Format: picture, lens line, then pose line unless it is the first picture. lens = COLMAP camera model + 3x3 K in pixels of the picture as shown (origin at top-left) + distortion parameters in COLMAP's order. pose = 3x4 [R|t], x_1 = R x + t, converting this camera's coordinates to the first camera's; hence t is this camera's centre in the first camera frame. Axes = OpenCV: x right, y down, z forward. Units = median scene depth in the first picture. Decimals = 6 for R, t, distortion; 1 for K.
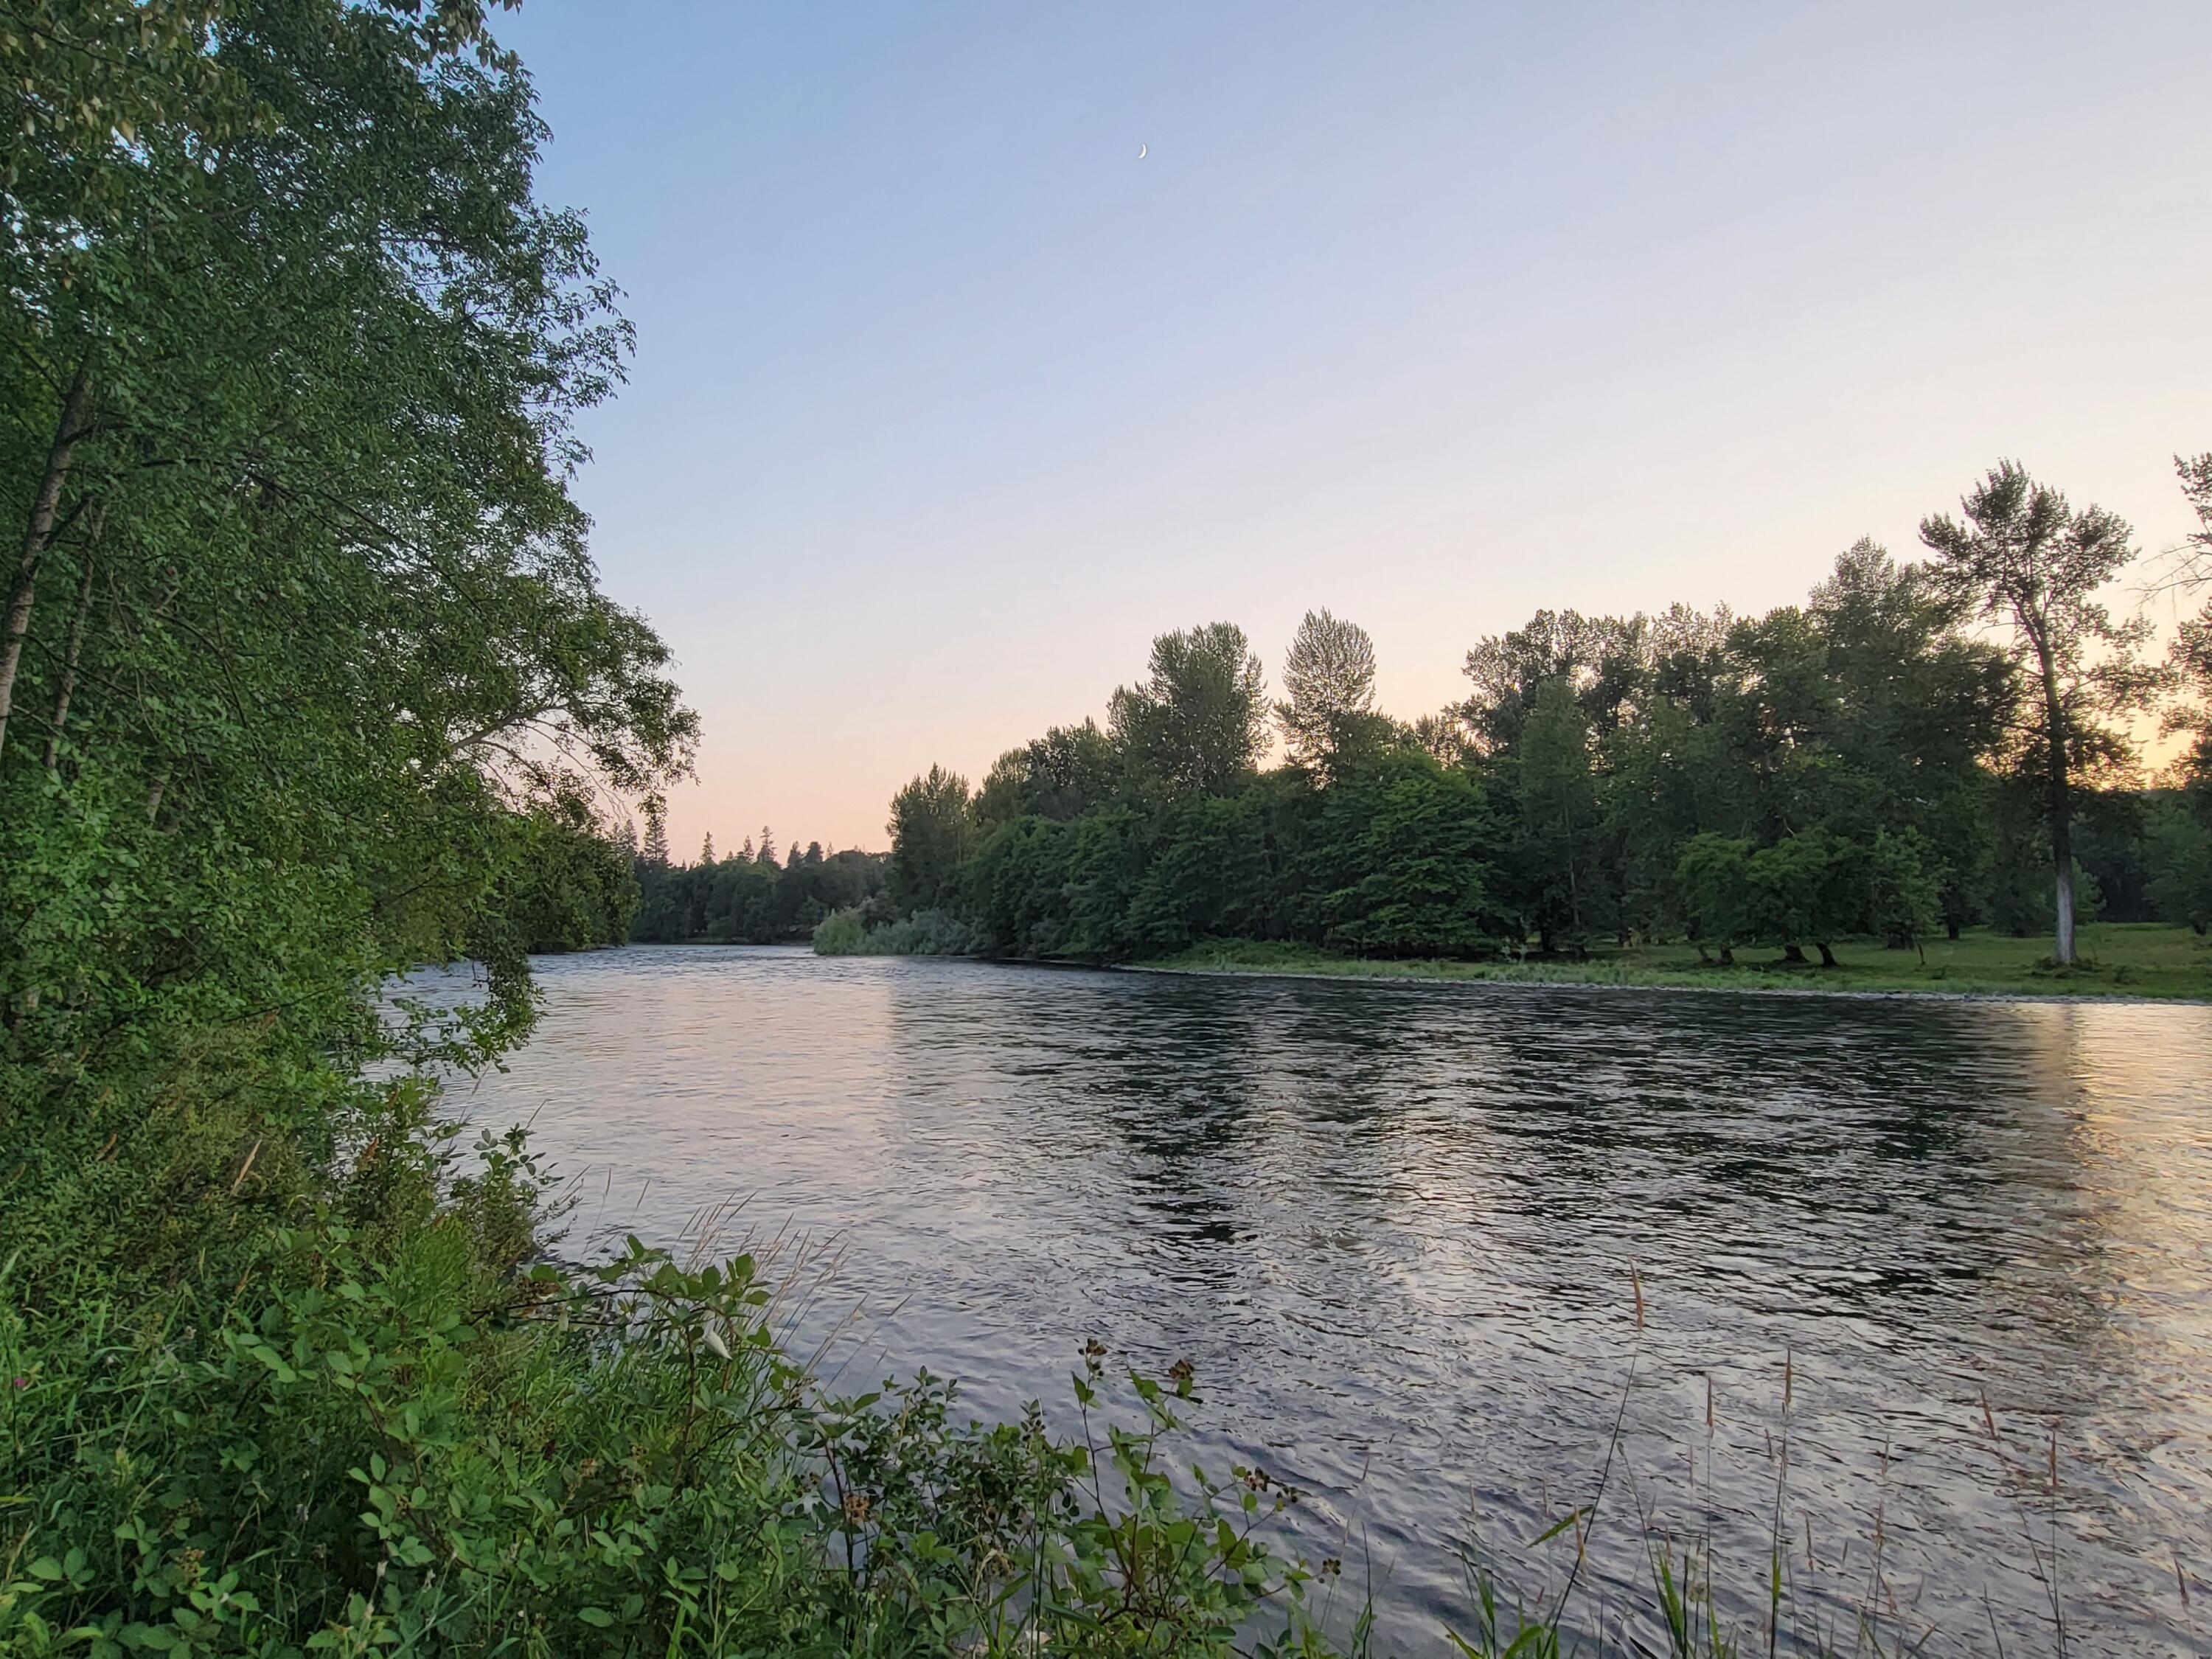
lens RADIAL K [[1263.6, 0, 1092.9], [0, 1263.6, 835.2], [0, 0, 1]] dist [-0.002458, 0.001606]
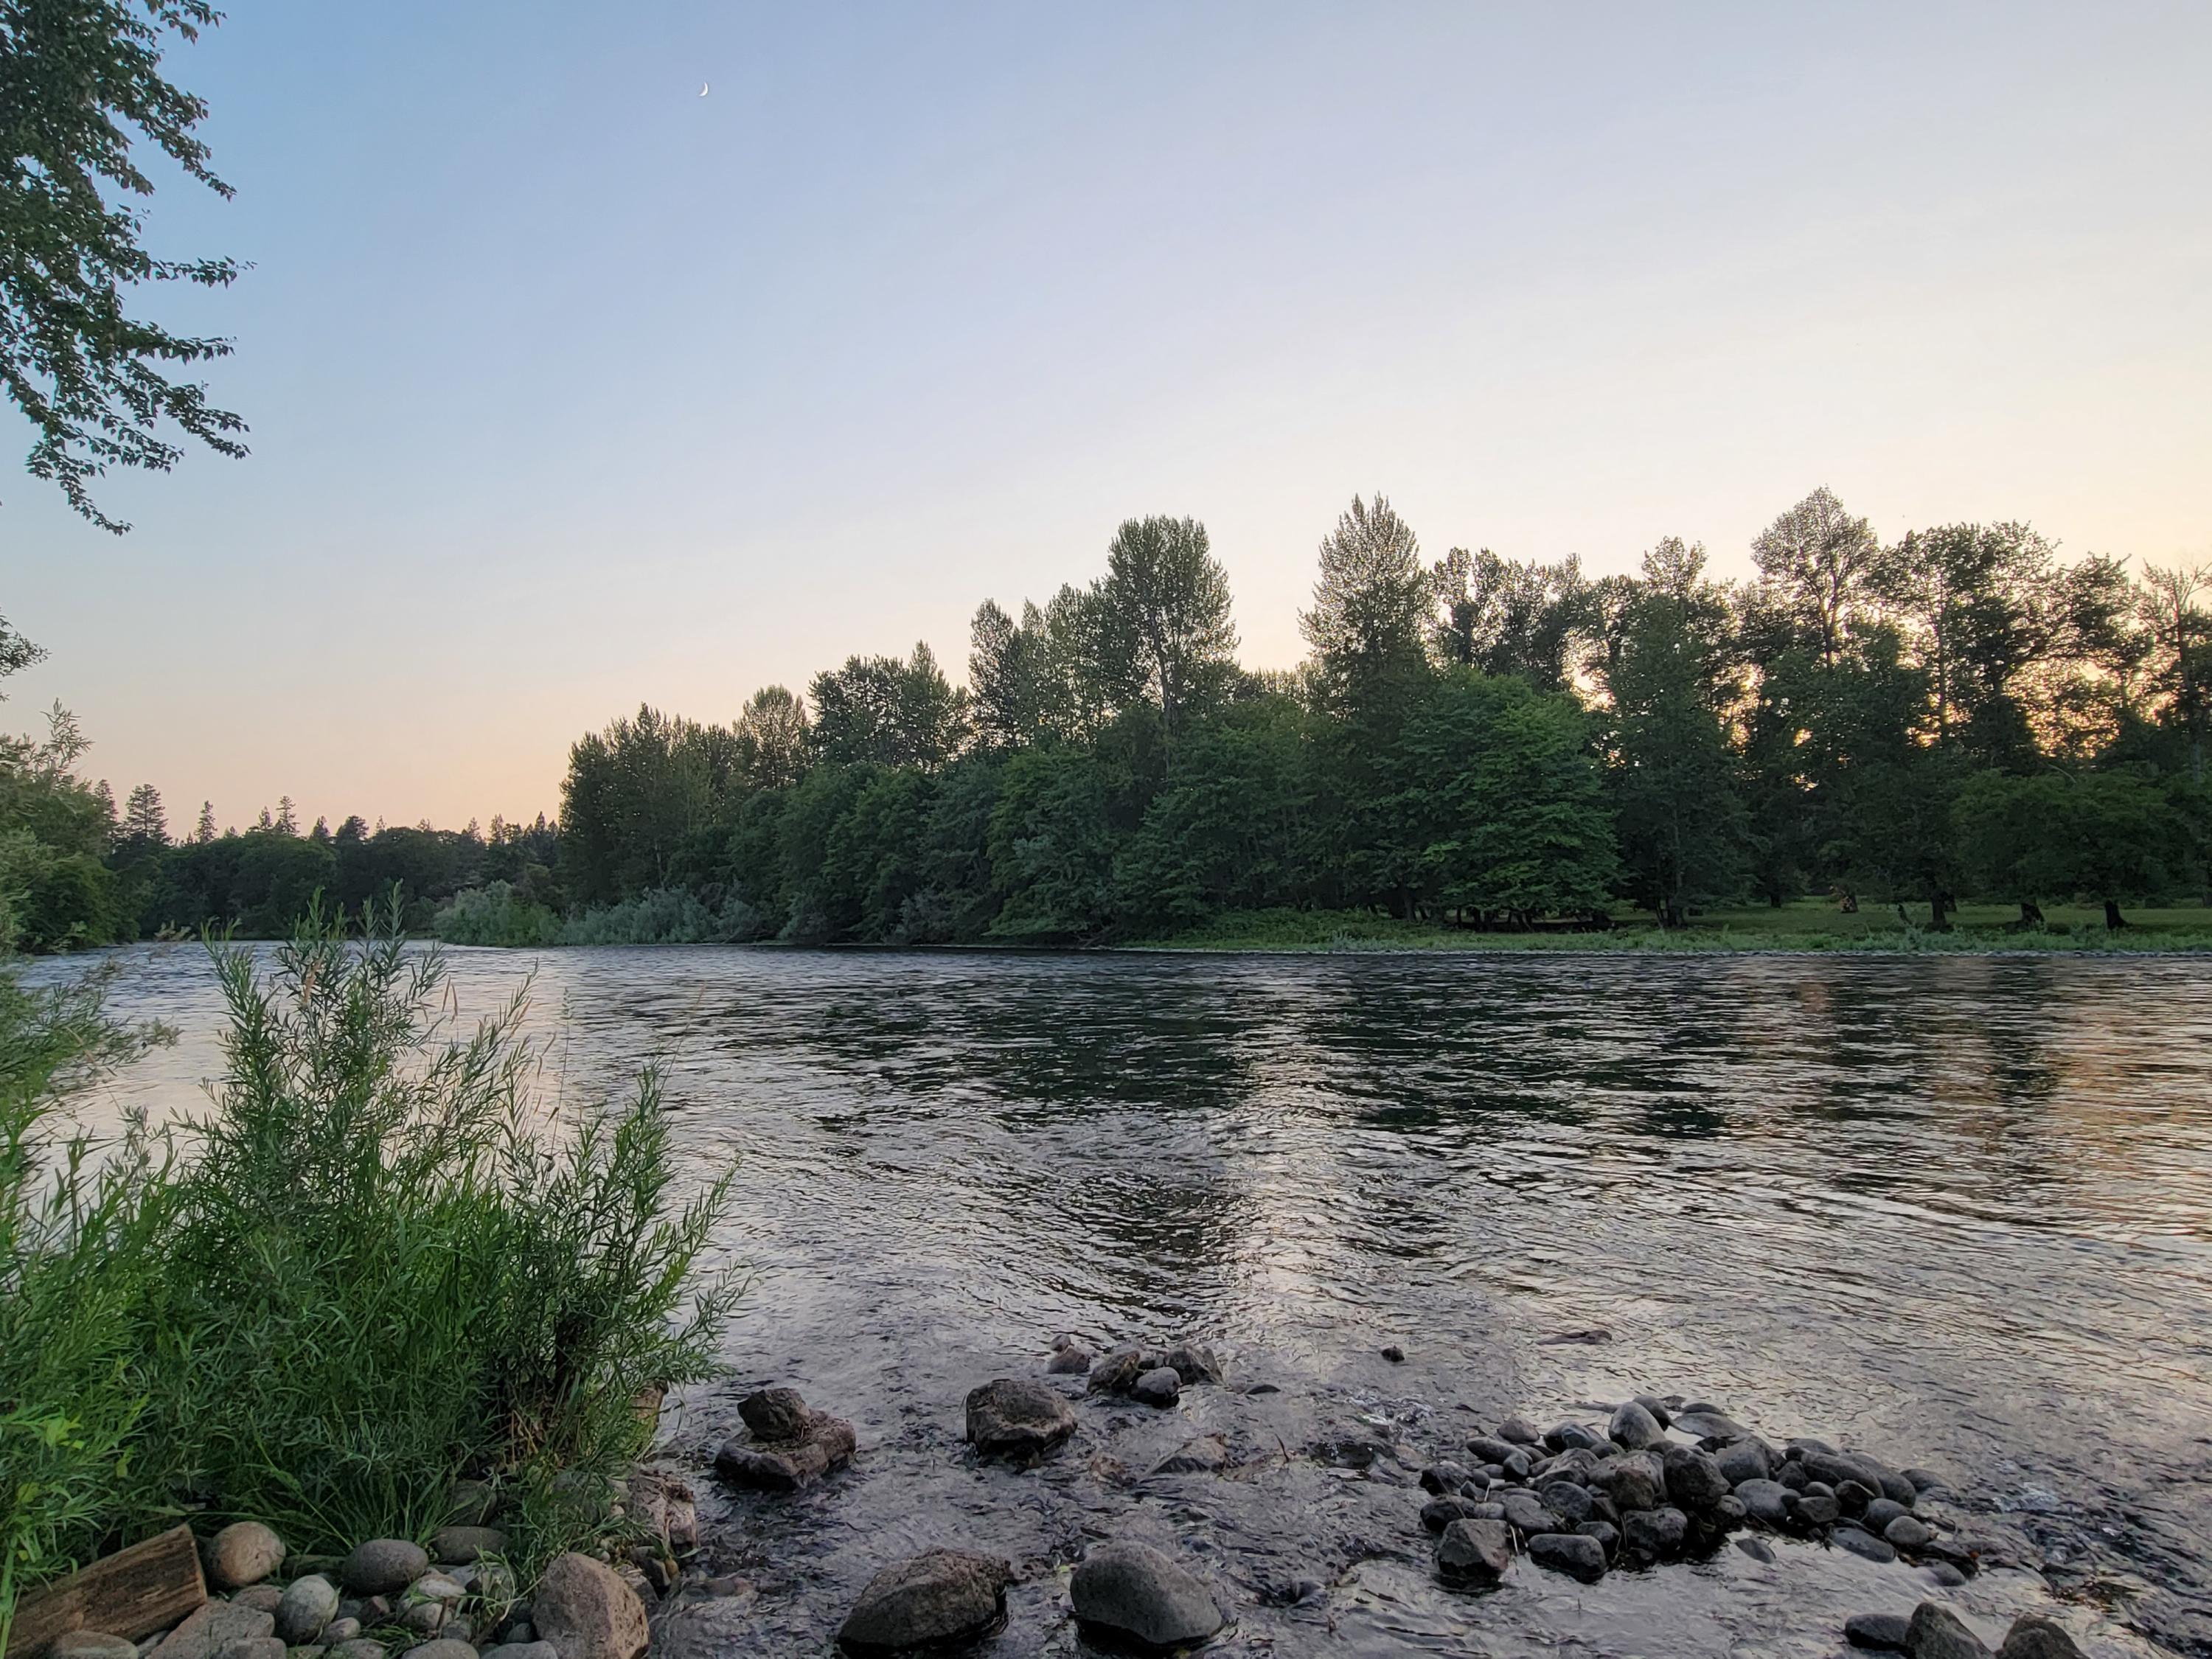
lens RADIAL K [[1263.6, 0, 1107.1], [0, 1263.6, 825.2], [0, 0, 1]] dist [-0.002458, 0.001606]
pose [[0.939792, 0.011910, 0.341538, -0.257275], [-0.012814, 0.999918, 0.000390, 0.032584], [-0.341505, -0.004743, 0.939868, 0.317886]]
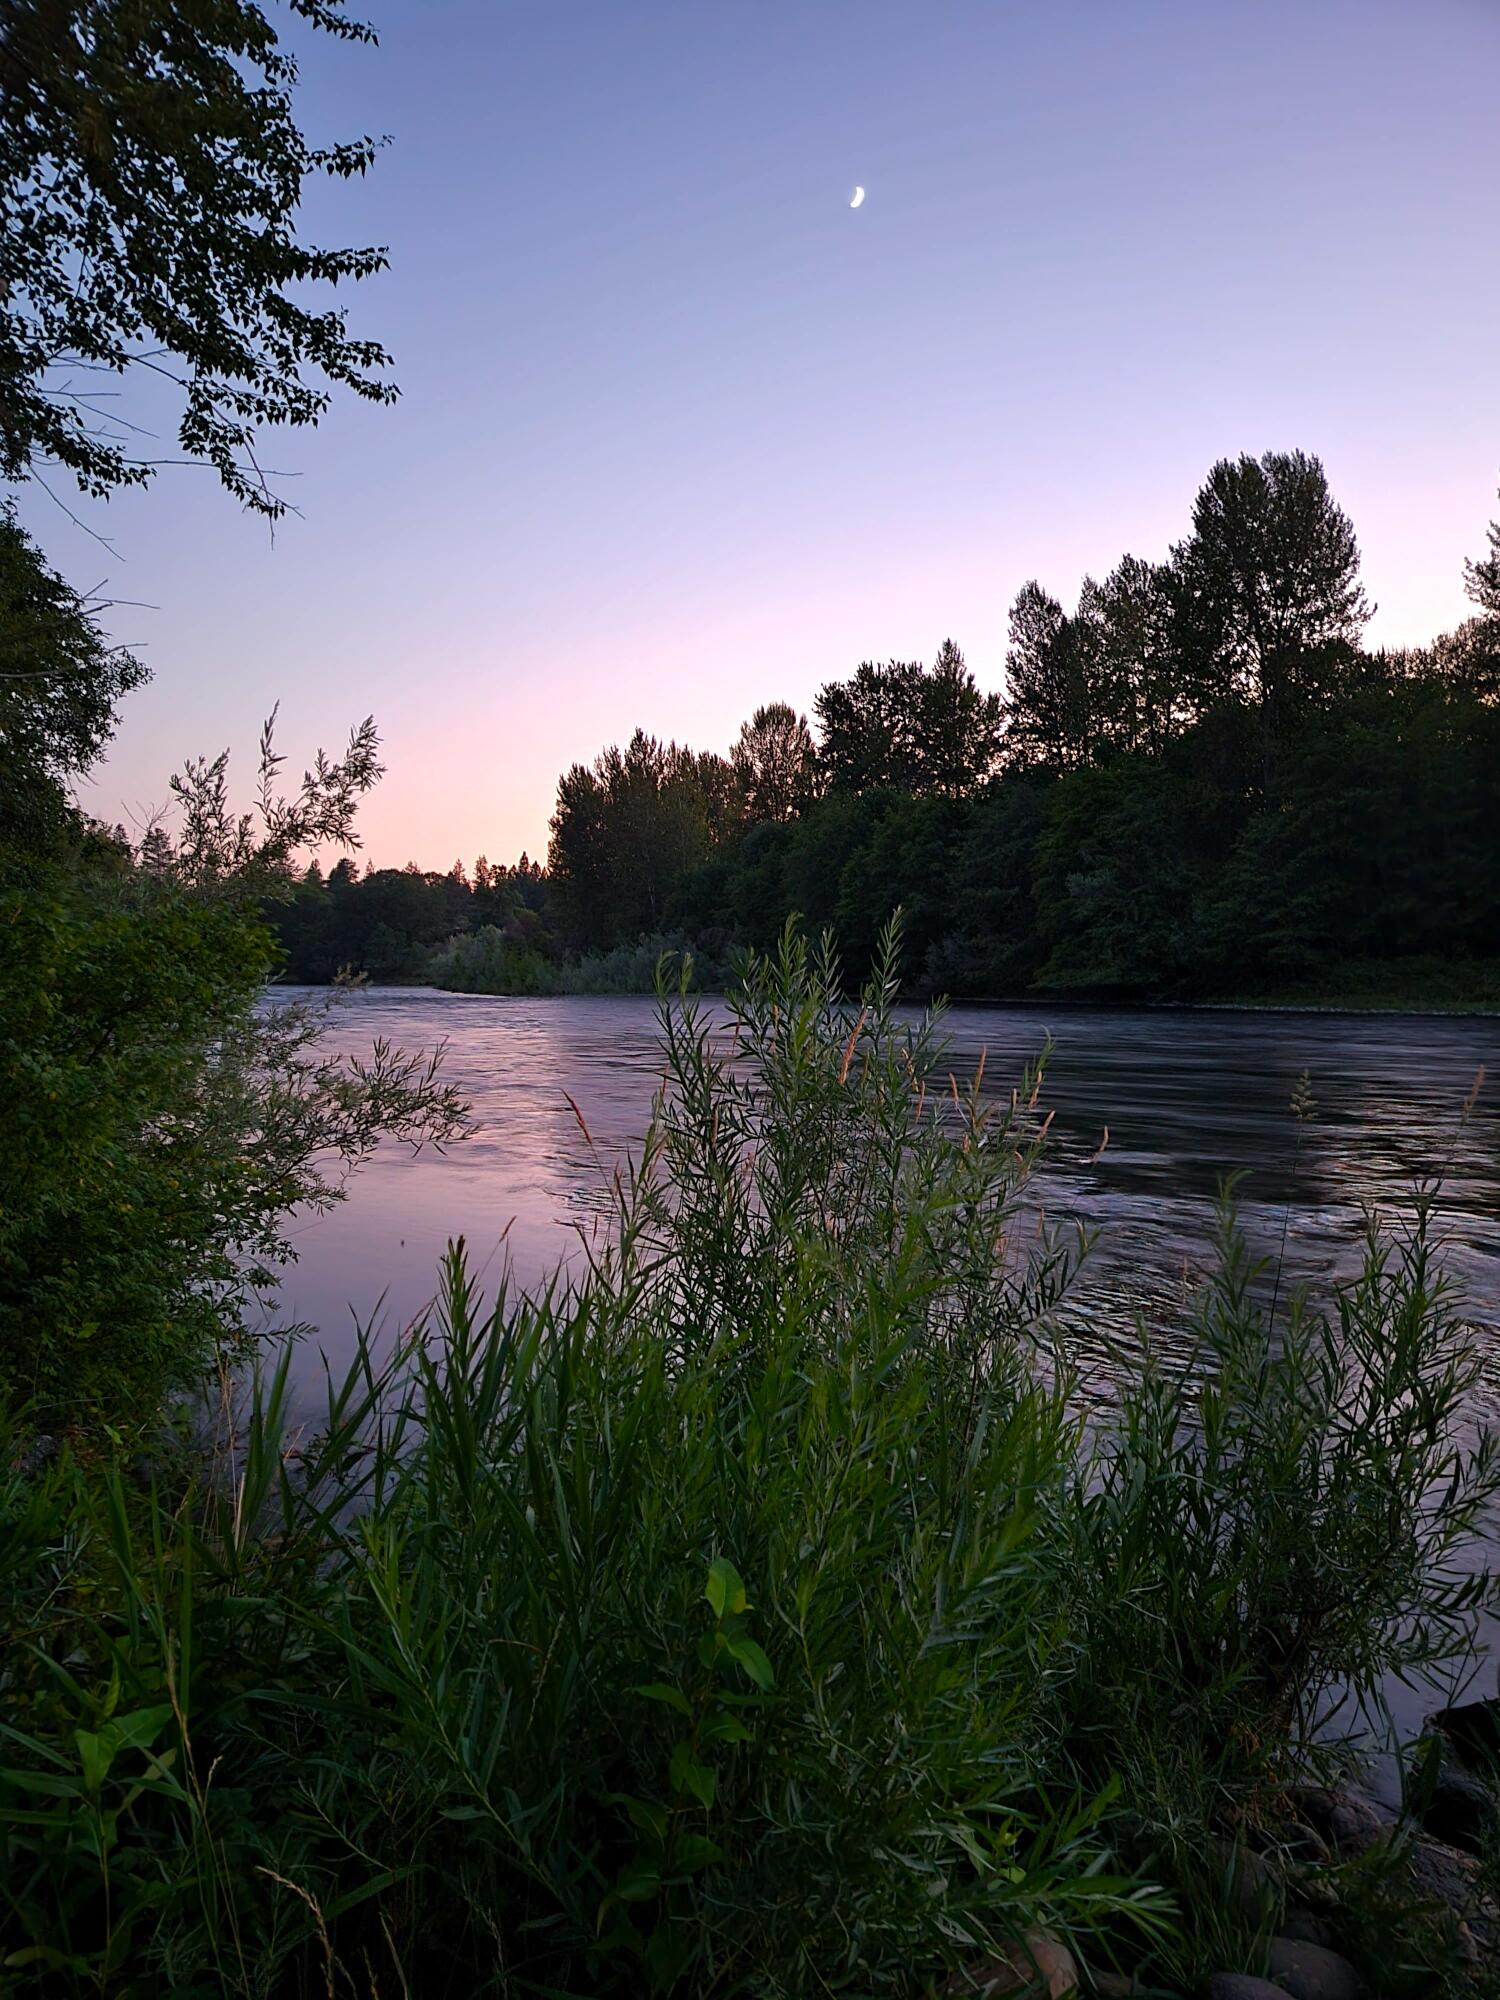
lens RADIAL K [[1442.0, 0, 731.4], [0, 1442.0, 1011.6], [0, 0, 1]] dist [0.089256, -0.030391]
pose [[0.997455, -0.009102, 0.070717, -0.272695], [0.001595, 0.994418, 0.105496, 0.033798], [-0.071282, -0.105115, 0.991902, 0.334315]]
